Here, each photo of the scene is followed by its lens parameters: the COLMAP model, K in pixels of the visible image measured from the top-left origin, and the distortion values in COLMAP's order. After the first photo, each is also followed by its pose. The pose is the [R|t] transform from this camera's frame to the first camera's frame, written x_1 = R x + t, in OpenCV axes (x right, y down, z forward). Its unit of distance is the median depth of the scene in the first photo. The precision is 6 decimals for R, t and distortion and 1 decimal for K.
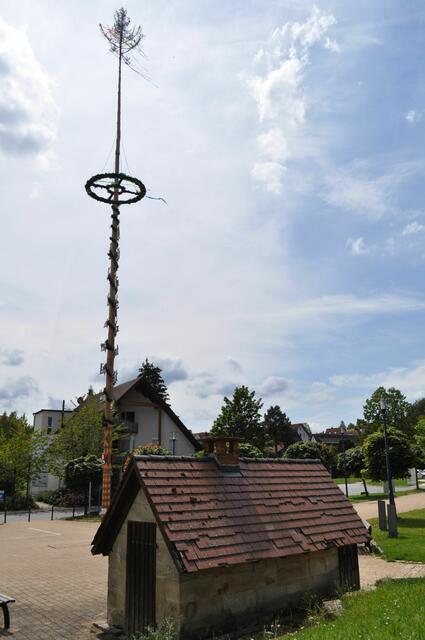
lens RADIAL K [[521.8, 0, 213.3], [0, 521.8, 320.2], [0, 0, 1]] dist [-0.077384, -0.000789]
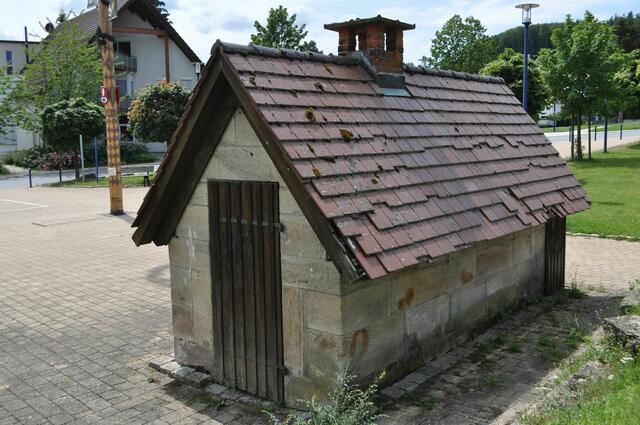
lens RADIAL K [[656.2, 0, 319.9], [0, 656.2, 213.0], [0, 0, 1]] dist [-0.052013, 0.000000]
pose [[0.990498, -0.024735, 0.135284, -0.136922], [-0.032287, 0.914375, 0.403580, 0.151517], [-0.133683, -0.404113, 0.904888, 0.377223]]
